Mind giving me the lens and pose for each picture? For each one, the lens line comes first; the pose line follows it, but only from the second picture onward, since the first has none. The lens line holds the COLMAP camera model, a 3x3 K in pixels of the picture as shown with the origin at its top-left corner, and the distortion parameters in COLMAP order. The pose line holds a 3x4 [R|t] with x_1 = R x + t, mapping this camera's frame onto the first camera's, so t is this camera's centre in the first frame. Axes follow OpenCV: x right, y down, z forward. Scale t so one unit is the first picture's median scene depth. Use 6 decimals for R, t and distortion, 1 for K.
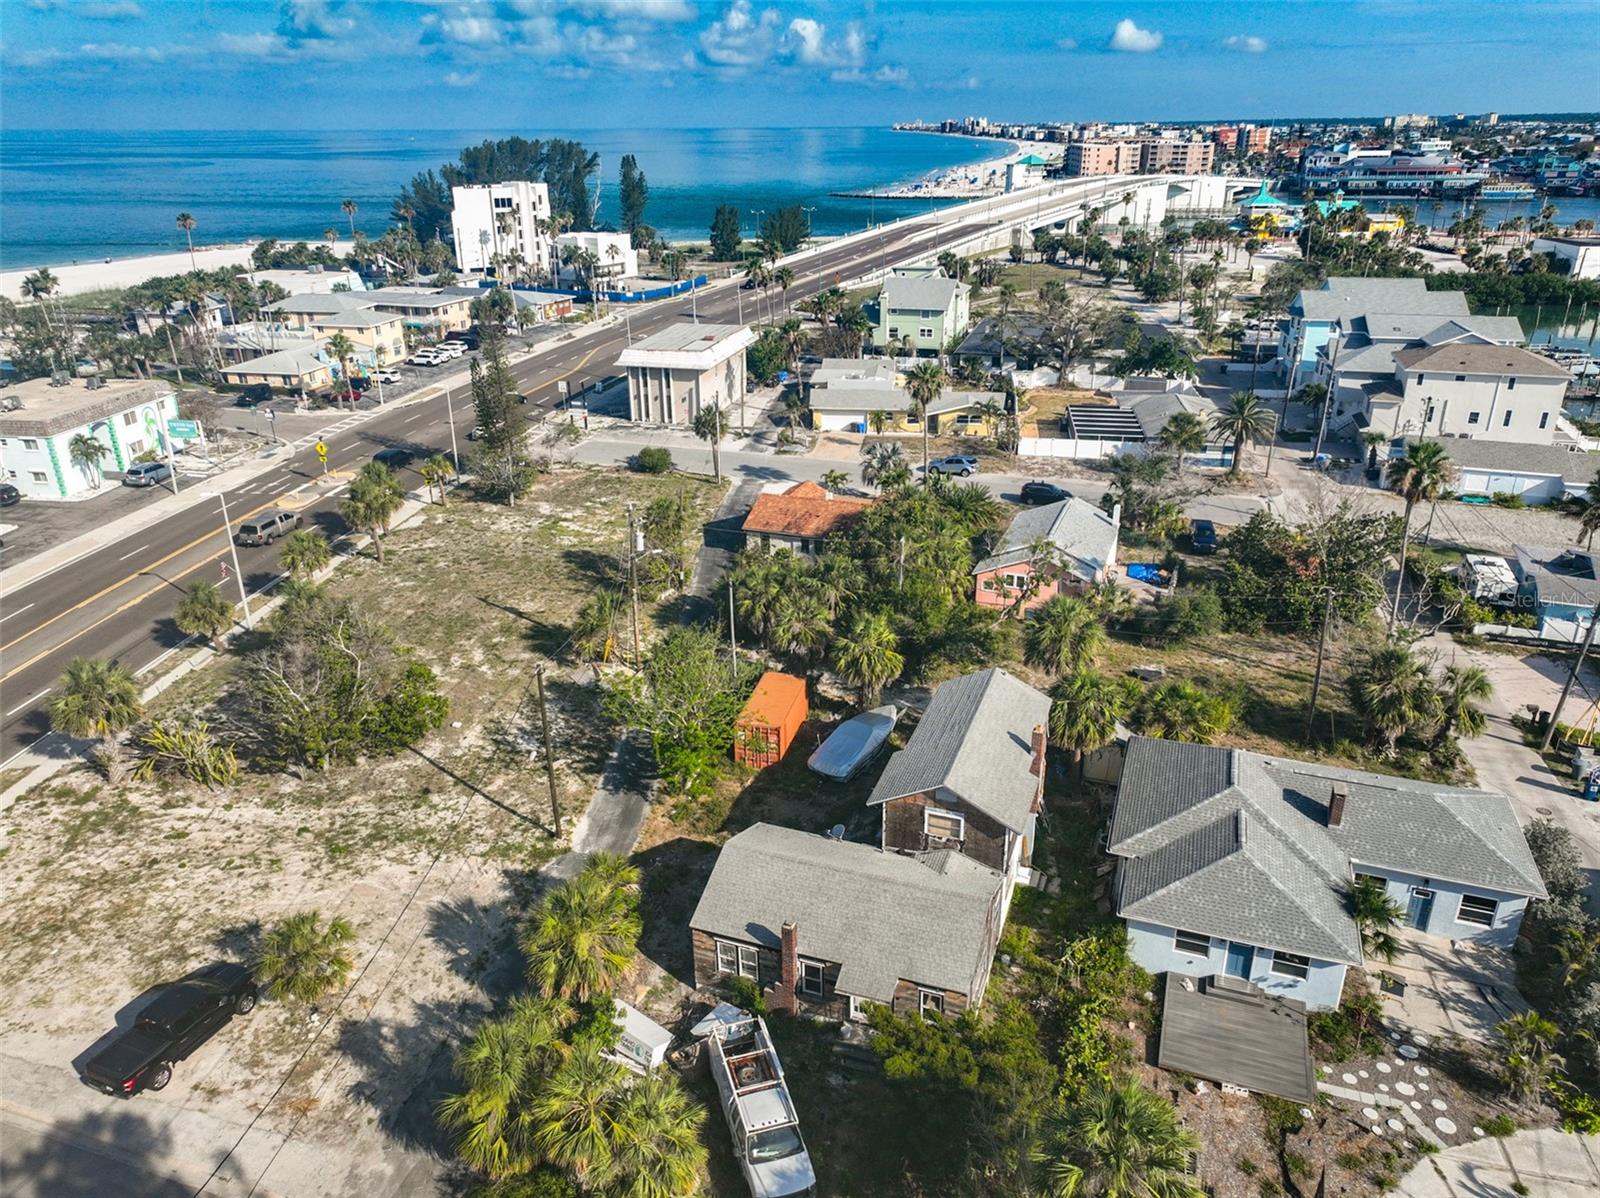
lens RADIAL K [[1119.1, 0, 806.4], [0, 1119.1, 597.2], [0, 0, 1]] dist [-0.000219, 0.018181]
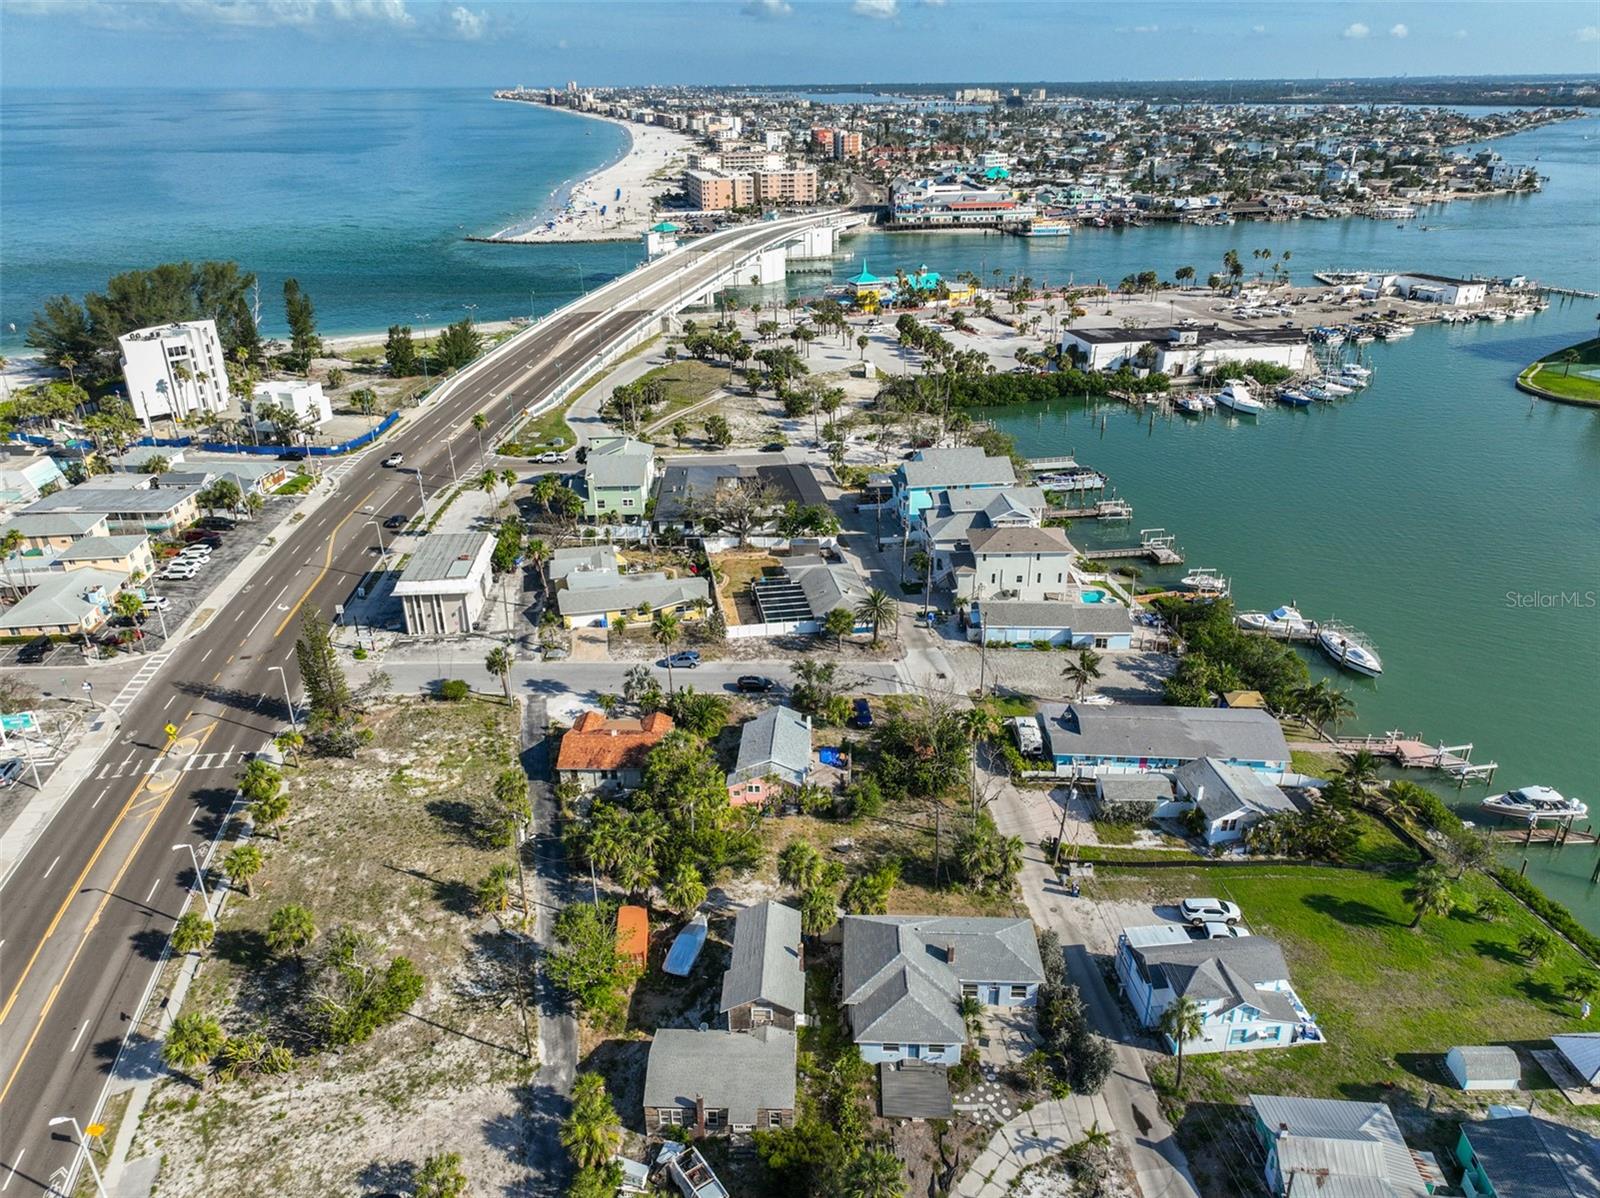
lens RADIAL K [[1119.1, 0, 806.4], [0, 1119.1, 597.2], [0, 0, 1]] dist [-0.000219, 0.018181]
pose [[0.948661, -0.130645, 0.288054, -0.161445], [0.121580, 0.991361, 0.049219, -0.361011], [-0.291995, -0.011670, 0.956349, -0.513216]]
